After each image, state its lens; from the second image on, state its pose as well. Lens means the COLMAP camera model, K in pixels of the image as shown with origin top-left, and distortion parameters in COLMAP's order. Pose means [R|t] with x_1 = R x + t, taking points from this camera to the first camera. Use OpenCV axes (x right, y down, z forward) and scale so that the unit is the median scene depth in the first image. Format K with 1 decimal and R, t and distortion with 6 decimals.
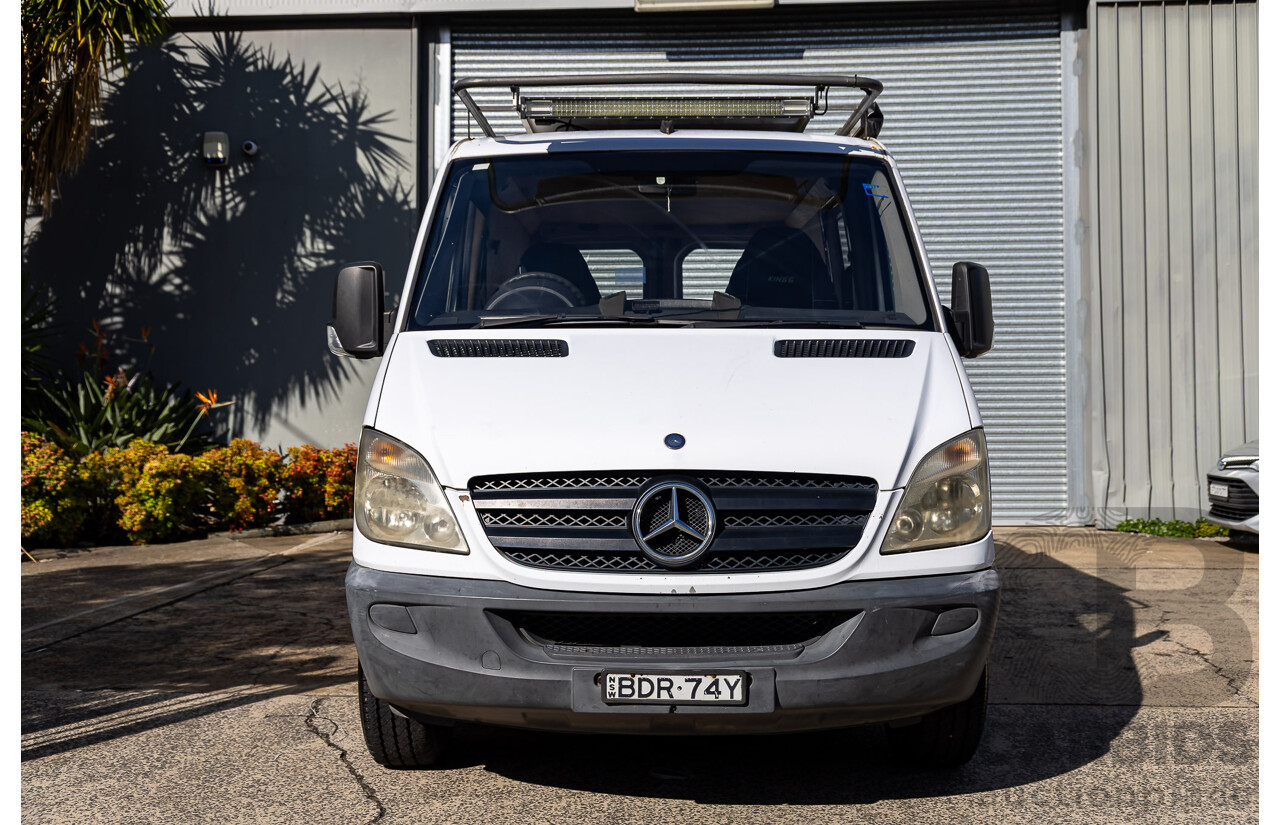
lens RADIAL K [[1357.6, 0, 640.0], [0, 1357.6, 412.5], [0, 0, 1]] dist [0.014218, 0.034721]
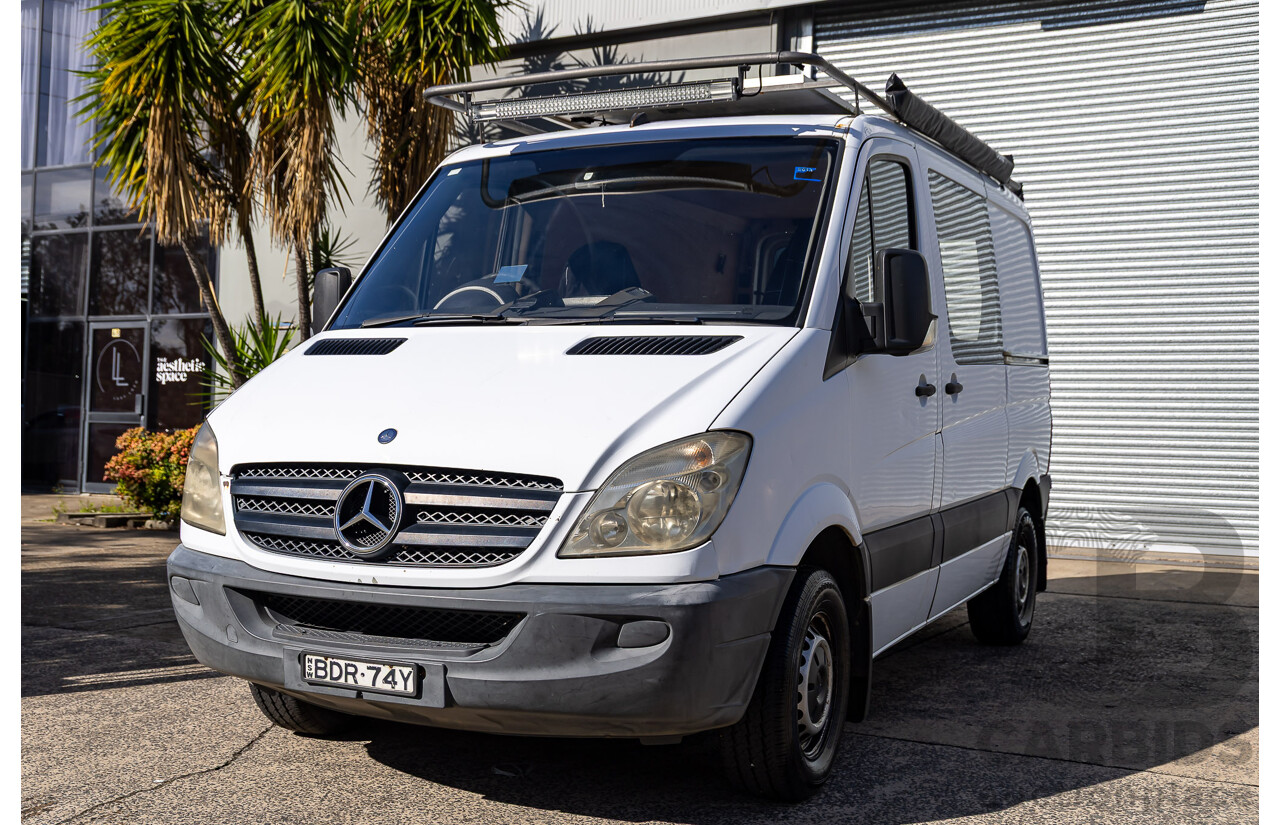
lens RADIAL K [[1410.2, 0, 604.3], [0, 1410.2, 429.0], [0, 0, 1]] dist [0.001299, 0.047973]
pose [[0.901800, 0.021131, -0.431636, 0.628181], [-0.018267, 0.999775, 0.010779, 0.001527], [0.431767, -0.001836, 0.901984, 0.109984]]
